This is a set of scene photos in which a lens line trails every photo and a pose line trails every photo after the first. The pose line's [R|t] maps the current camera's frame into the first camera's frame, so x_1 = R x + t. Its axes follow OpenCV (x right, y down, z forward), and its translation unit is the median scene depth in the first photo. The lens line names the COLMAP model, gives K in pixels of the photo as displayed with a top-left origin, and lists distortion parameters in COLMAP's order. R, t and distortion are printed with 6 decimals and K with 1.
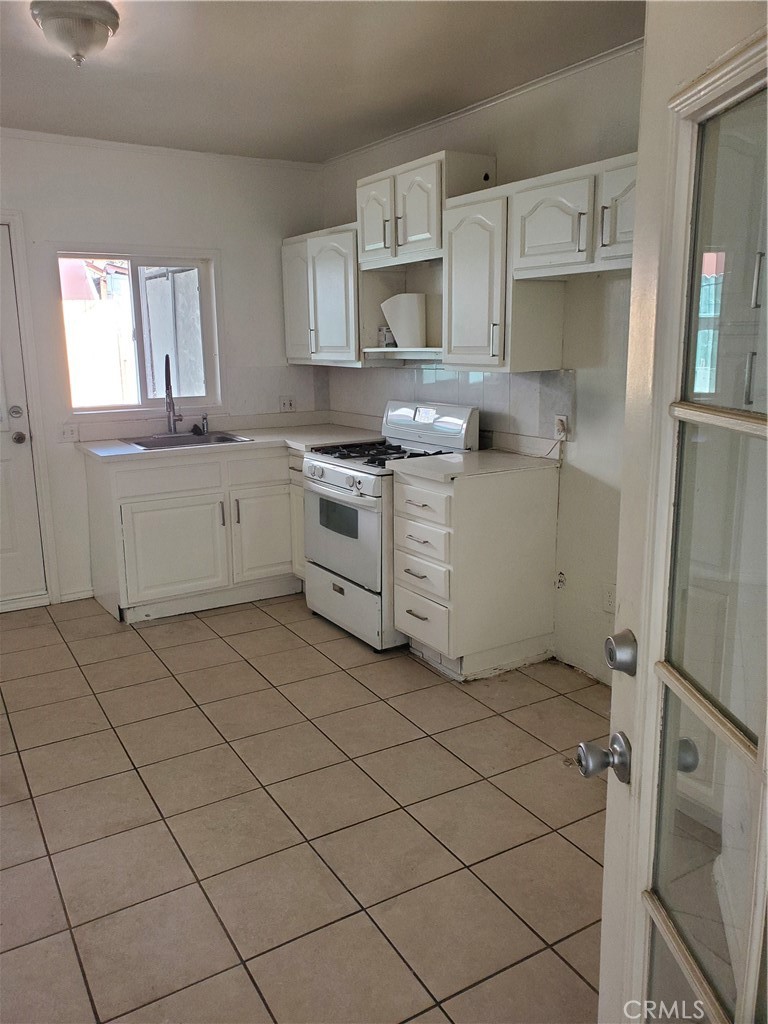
lens RADIAL K [[797.1, 0, 382.3], [0, 797.1, 512.4], [0, 0, 1]] dist [0.049949, -0.093784]
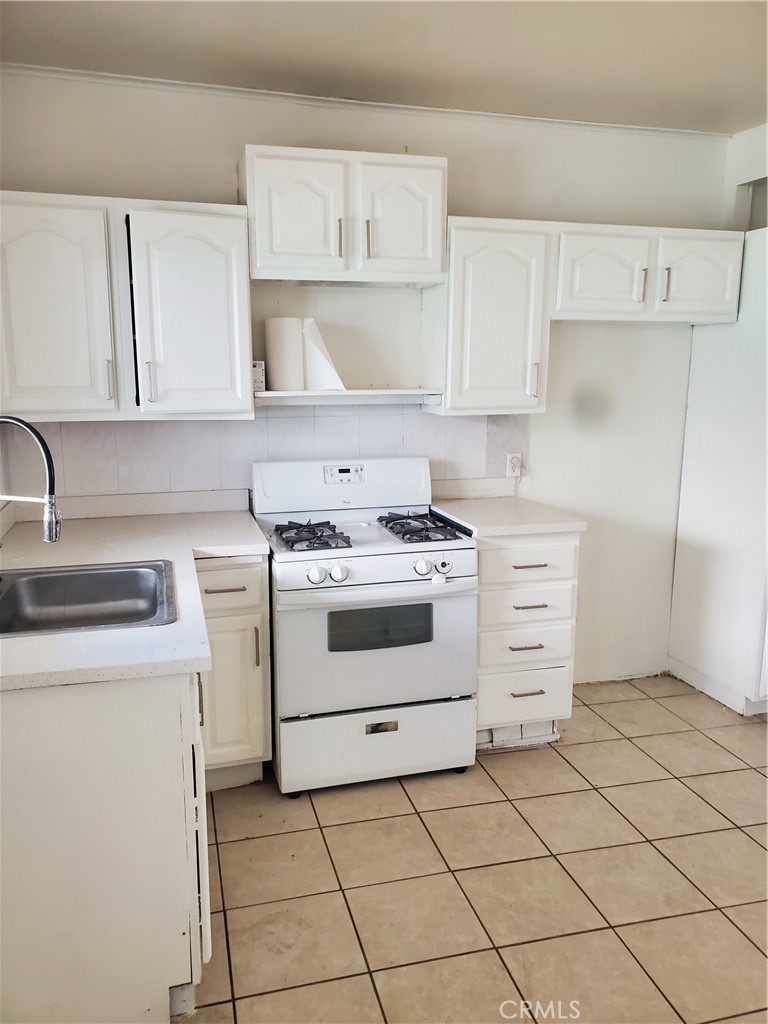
lens RADIAL K [[797.1, 0, 378.3], [0, 797.1, 514.0], [0, 0, 1]] dist [0.049949, -0.093784]
pose [[0.279236, -0.161099, 0.946612, -0.716816], [0.203218, 0.973410, 0.105713, -0.168234], [-0.938472, 0.162849, 0.304550, 0.773274]]
